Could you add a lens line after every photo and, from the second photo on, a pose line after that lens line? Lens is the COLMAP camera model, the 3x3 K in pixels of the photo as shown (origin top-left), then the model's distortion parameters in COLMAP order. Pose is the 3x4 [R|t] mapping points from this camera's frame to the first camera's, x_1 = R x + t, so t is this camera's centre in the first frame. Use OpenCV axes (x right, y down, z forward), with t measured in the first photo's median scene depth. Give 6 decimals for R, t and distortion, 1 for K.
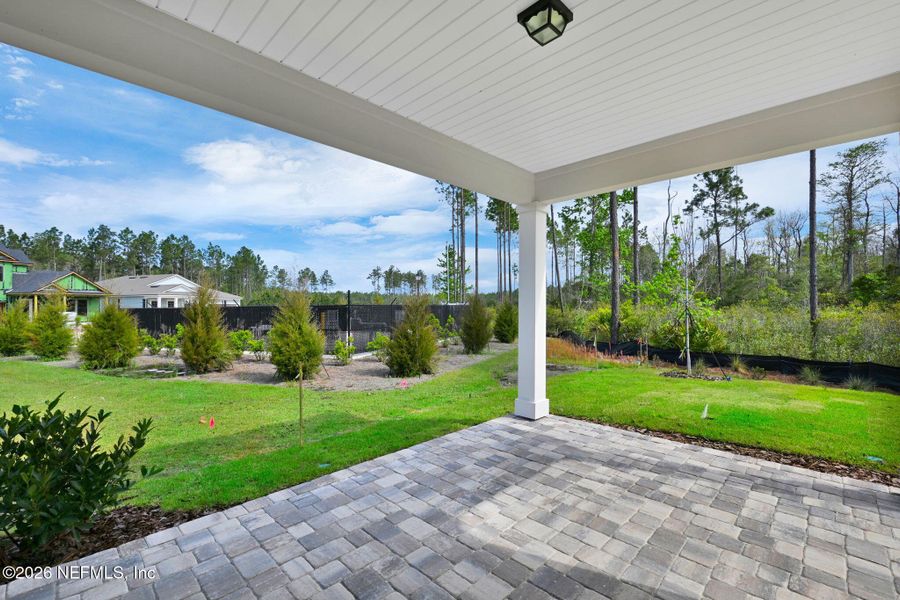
lens RADIAL K [[393.5, 0, 450.0], [0, 393.5, 300.0], [0, 0, 1]] dist [-0.000515, -0.000034]
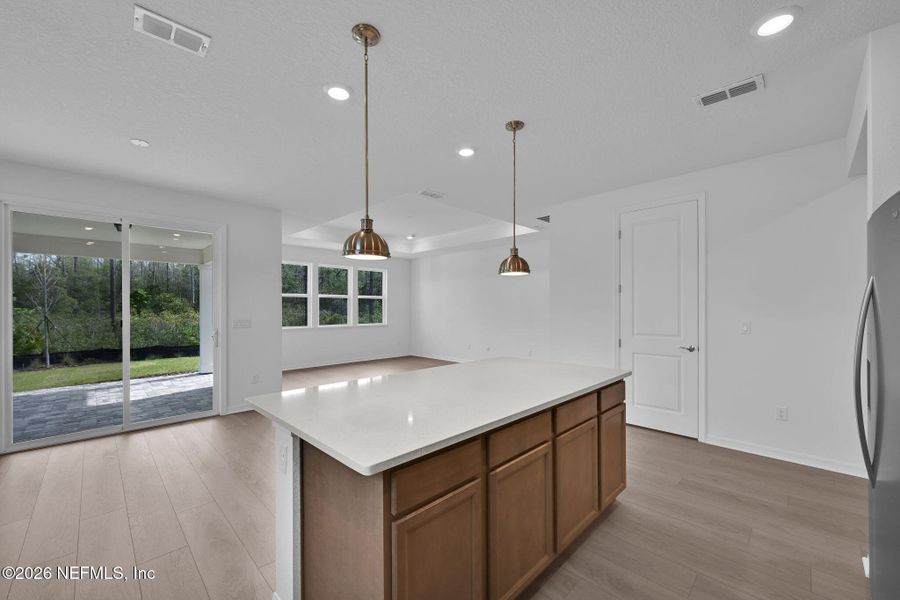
lens RADIAL K [[357.5, 0, 452.7], [0, 357.5, 304.5], [0, 0, 1]] dist [-0.000229, 0.000067]
pose [[-0.000626, 0.011869, 0.999929, -0.138245], [-0.011901, 0.999859, -0.011876, -0.006003], [-0.999929, -0.011908, -0.000485, -0.082989]]
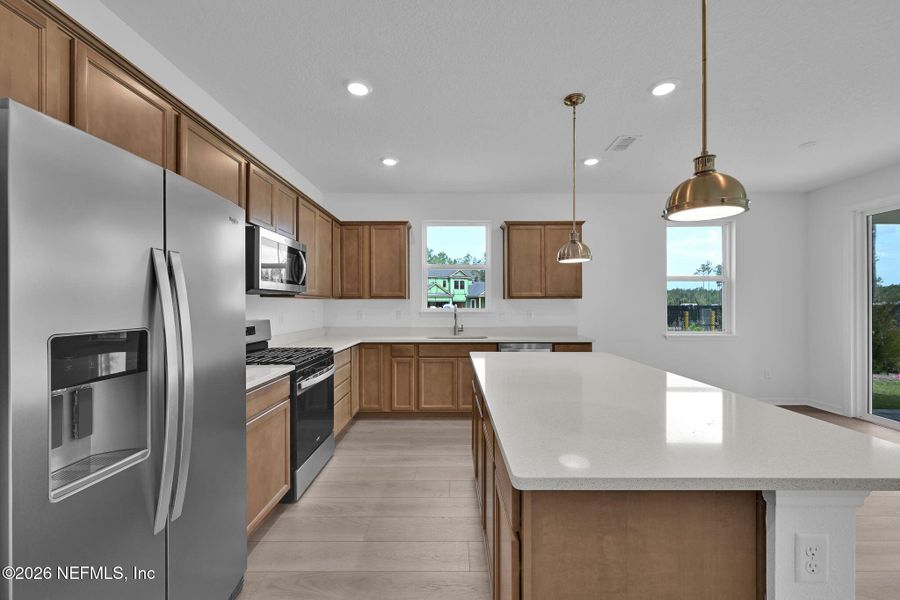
lens RADIAL K [[355.7, 0, 451.8], [0, 355.7, 304.0], [0, 0, 1]] dist [-0.003332, -0.000228]
pose [[0.702959, 0.003393, -0.711222, -0.058640], [0.009812, 0.999847, 0.014467, -0.005934], [0.711163, -0.017148, 0.702818, -0.134445]]
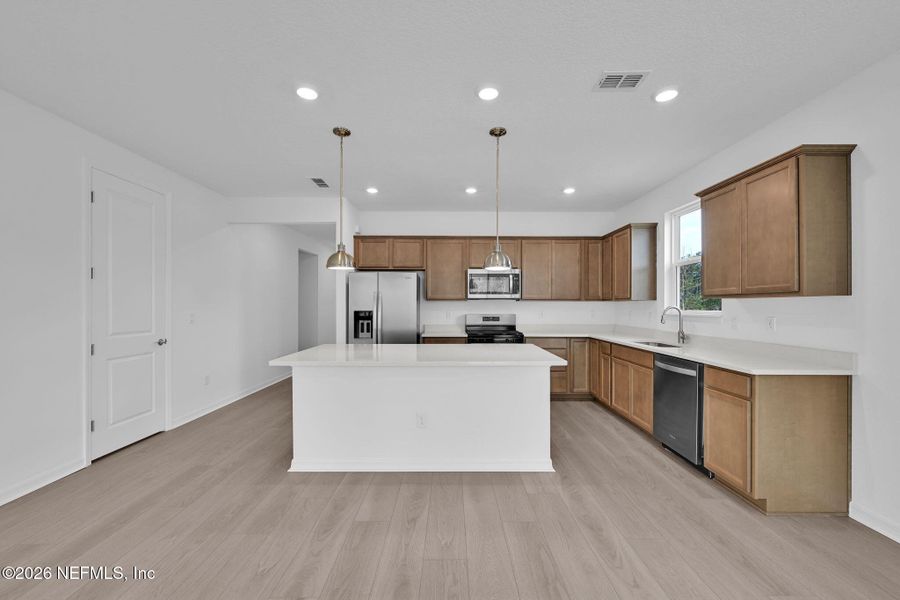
lens RADIAL K [[357.5, 0, 452.7], [0, 357.5, 304.5], [0, 0, 1]] dist [-0.000229, 0.000067]
pose [[-0.706987, 0.001187, -0.707225, -0.026693], [0.012308, 0.999868, -0.010626, -0.004166], [0.707119, -0.016217, -0.706908, -0.022357]]
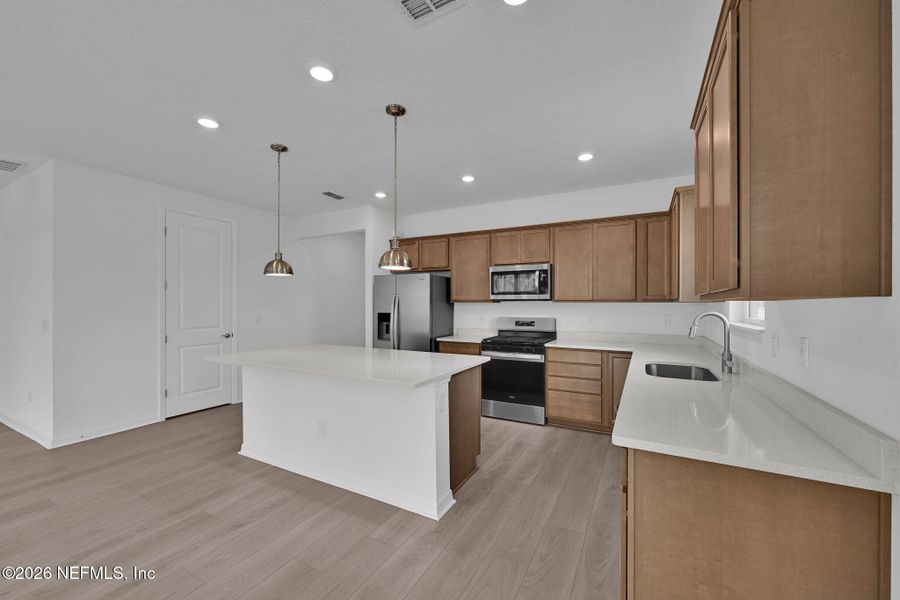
lens RADIAL K [[357.5, 0, 452.7], [0, 357.5, 304.5], [0, 0, 1]] dist [-0.000229, 0.000067]
pose [[-0.959194, 0.003551, -0.282725, -0.080983], [0.007333, 0.999897, -0.012320, -0.004894], [0.282653, -0.013890, -0.959122, -0.002266]]
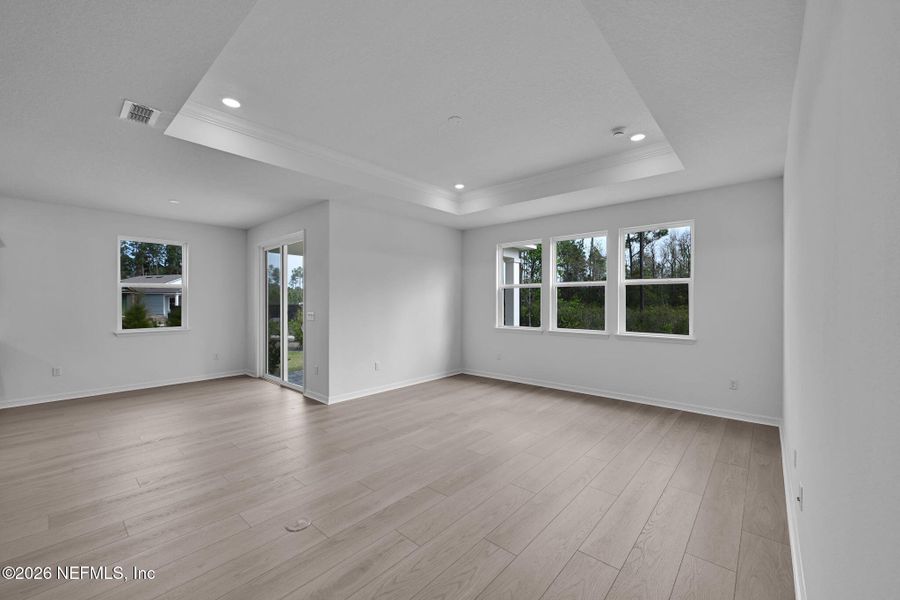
lens RADIAL K [[357.5, 0, 452.7], [0, 357.5, 304.5], [0, 0, 1]] dist [-0.000229, 0.000067]
pose [[0.997972, 0.004545, 0.063498, 0.034162], [-0.005718, 0.999816, 0.018306, -0.007422], [-0.063403, -0.018632, 0.997814, -0.149737]]
